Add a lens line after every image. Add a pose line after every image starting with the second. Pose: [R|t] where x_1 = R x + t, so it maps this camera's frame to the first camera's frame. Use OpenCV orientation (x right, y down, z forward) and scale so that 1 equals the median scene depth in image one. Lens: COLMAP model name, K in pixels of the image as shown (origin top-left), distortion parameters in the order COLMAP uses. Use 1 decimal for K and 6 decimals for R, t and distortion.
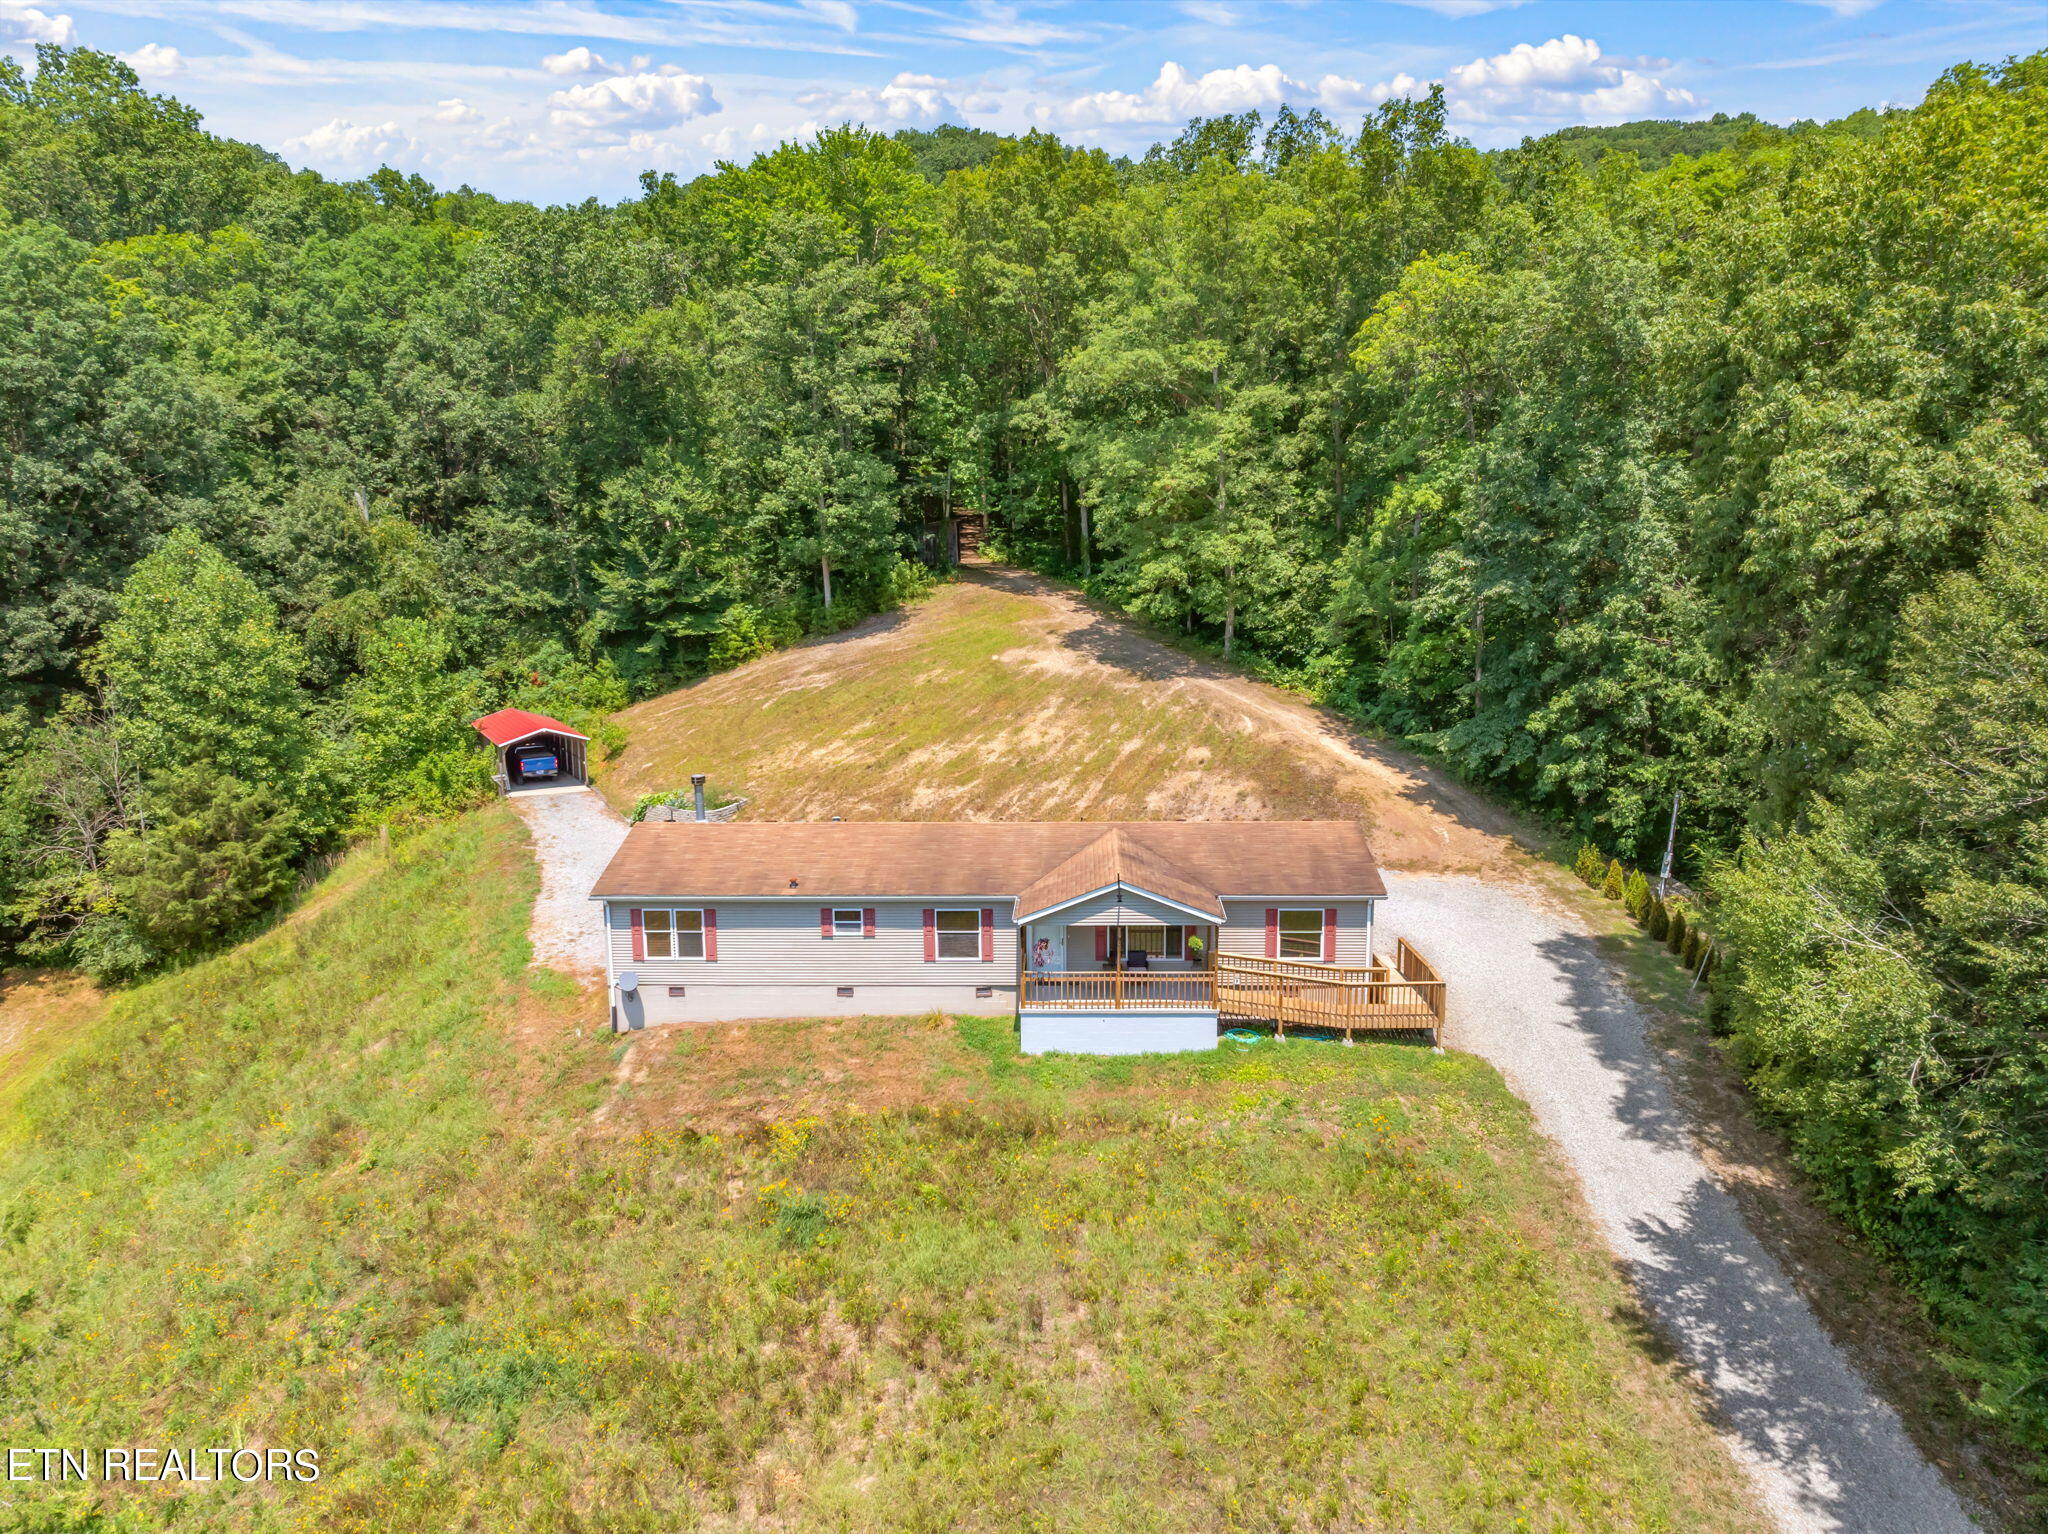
lens RADIAL K [[1436.7, 0, 1033.3], [0, 1436.7, 767.1], [0, 0, 1]] dist [-0.022418, -0.058292]
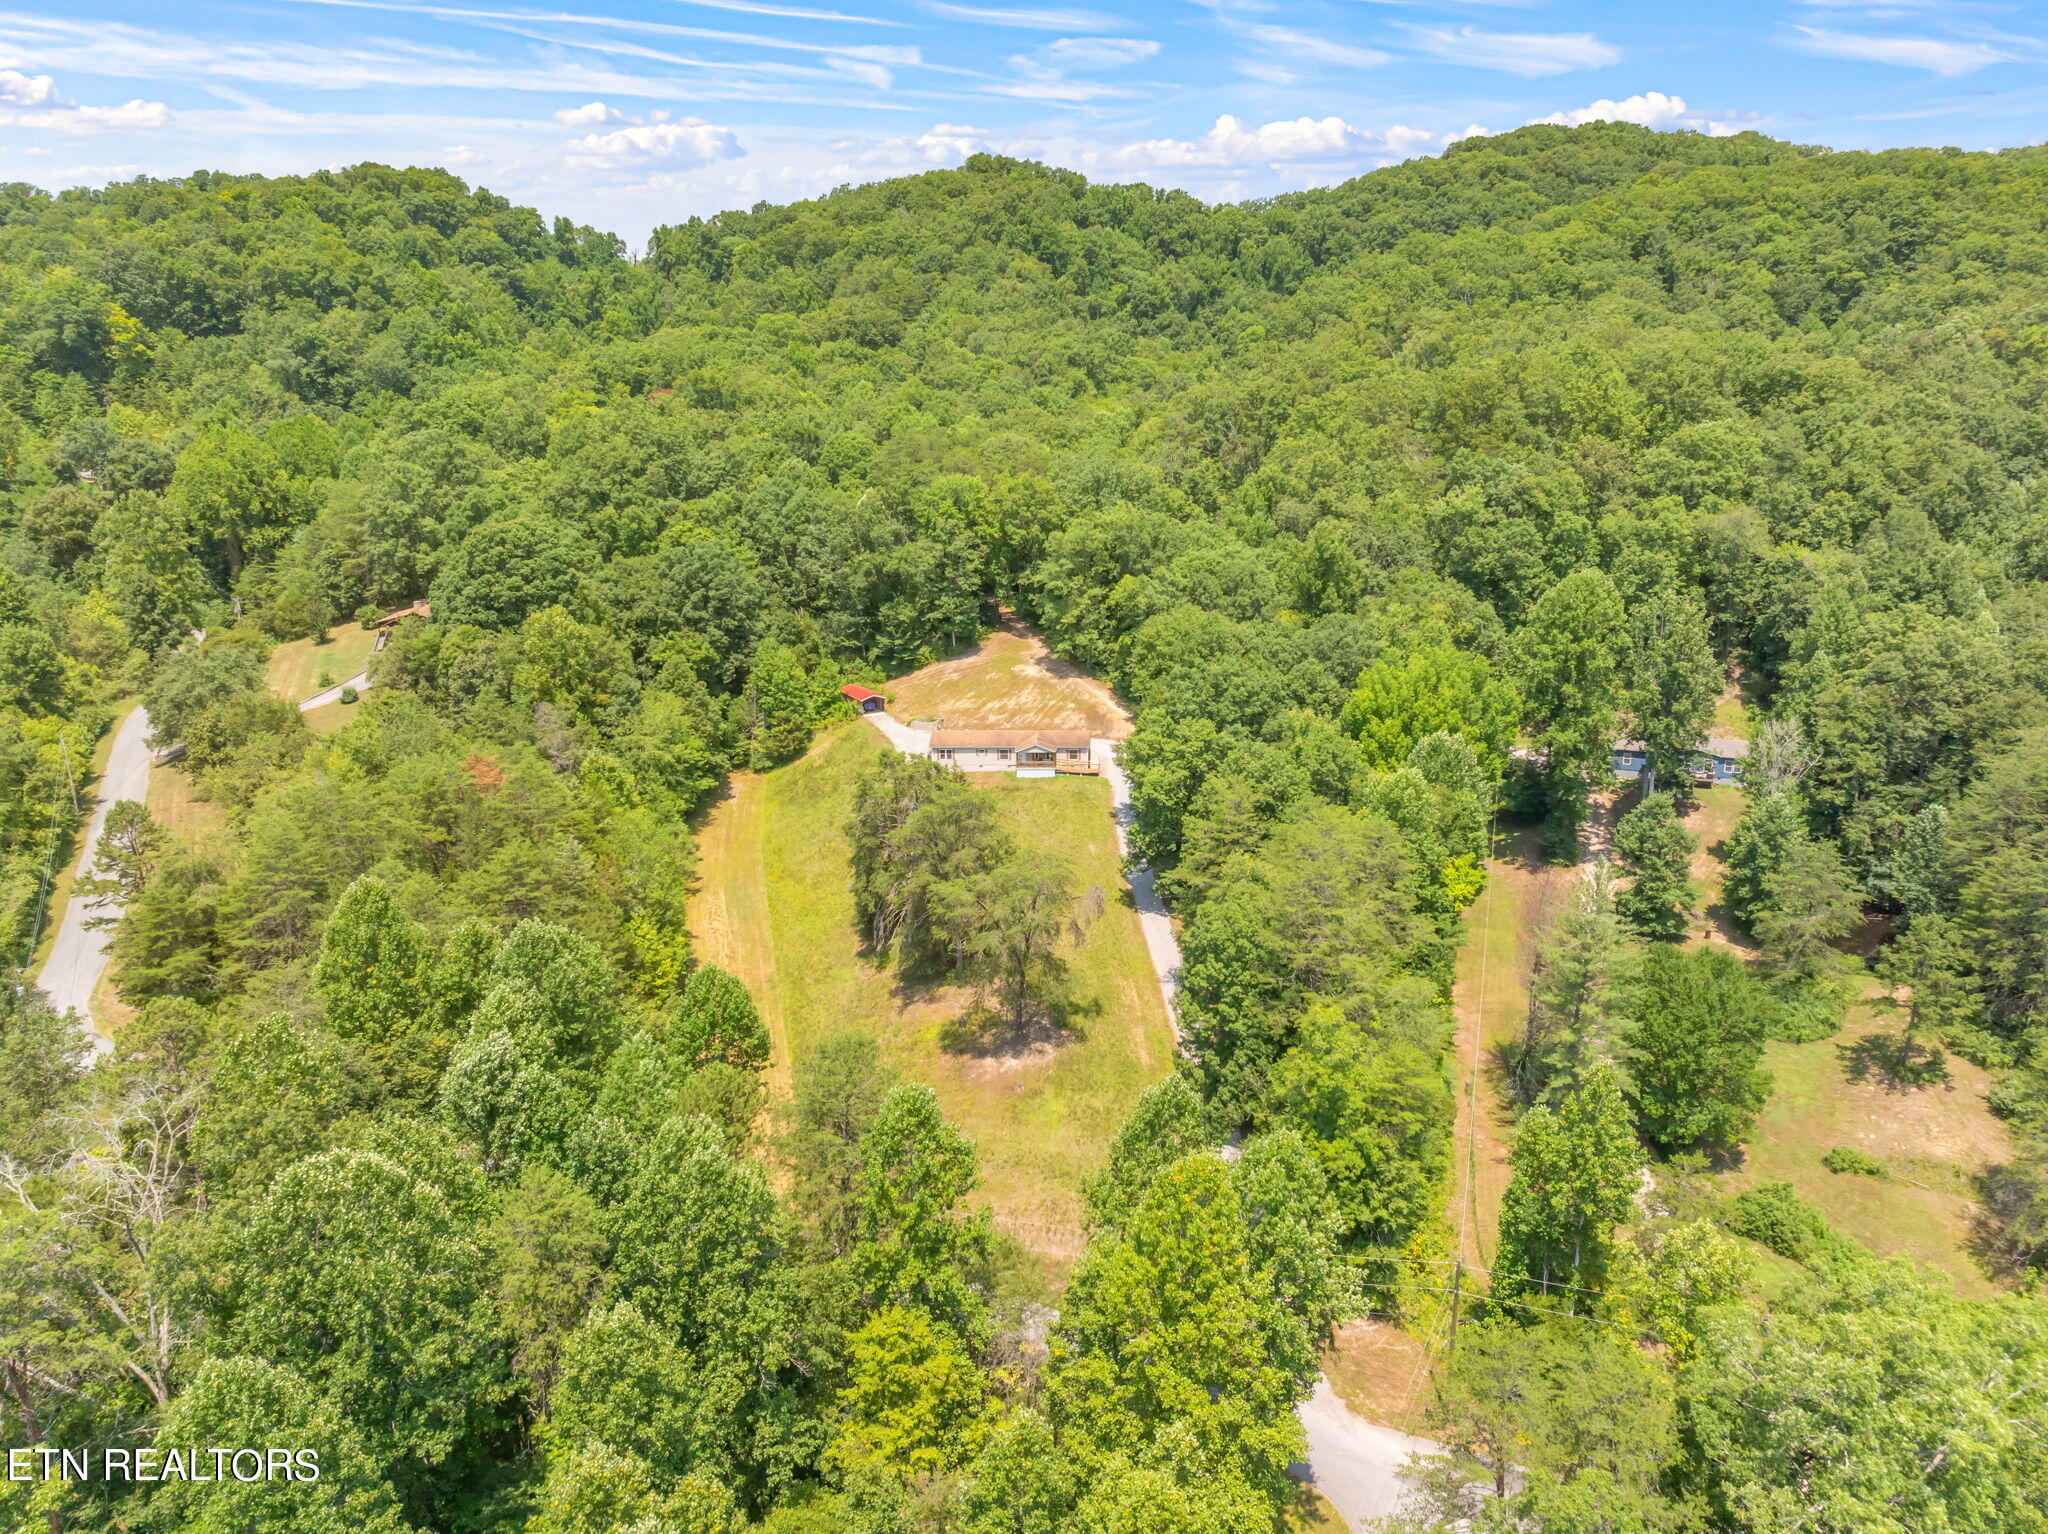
lens RADIAL K [[1420.8, 0, 1036.1], [0, 1420.8, 763.3], [0, 0, 1]] dist [-0.040268, 0.005657]
pose [[0.999911, 0.001197, -0.013259, 0.066222], [0.000145, 0.994912, 0.100744, -0.187143], [0.013313, -0.100737, 0.994824, -2.091881]]
